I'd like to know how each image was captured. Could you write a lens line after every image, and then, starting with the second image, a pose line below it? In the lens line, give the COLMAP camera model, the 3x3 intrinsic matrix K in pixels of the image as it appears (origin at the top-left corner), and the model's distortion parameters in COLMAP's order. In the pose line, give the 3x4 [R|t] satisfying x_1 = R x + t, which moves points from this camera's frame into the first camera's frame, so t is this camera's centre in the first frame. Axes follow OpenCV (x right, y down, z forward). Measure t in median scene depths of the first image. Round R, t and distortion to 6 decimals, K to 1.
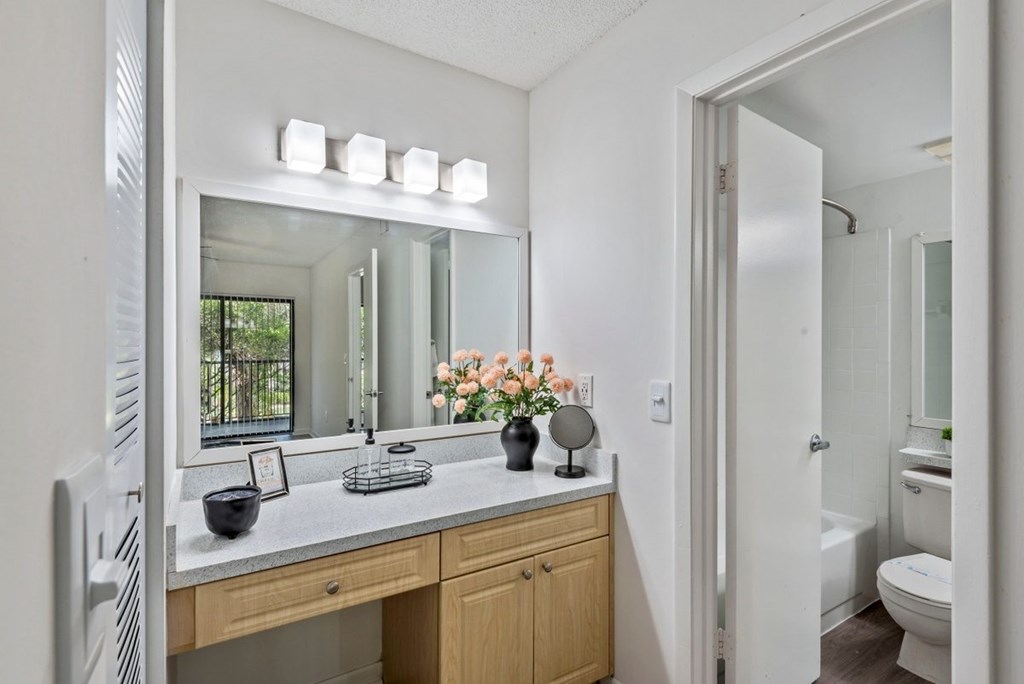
lens RADIAL K [[453.7, 0, 507.6], [0, 453.7, 348.8], [0, 0, 1]] dist [0.001456, 0.000251]
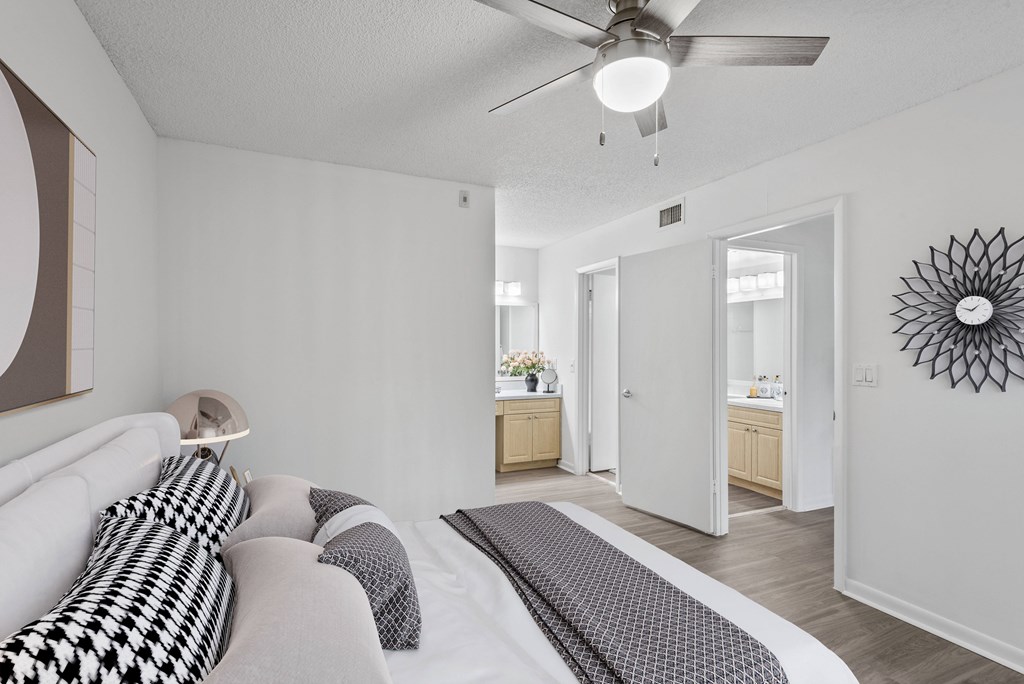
lens RADIAL K [[453.7, 0, 507.6], [0, 453.7, 348.8], [0, 0, 1]] dist [0.001456, 0.000251]
pose [[0.989945, 0.004001, -0.141394, 0.277845], [-0.004260, 0.999990, -0.001534, 0.003204], [0.141386, 0.002121, 0.989952, -1.827790]]
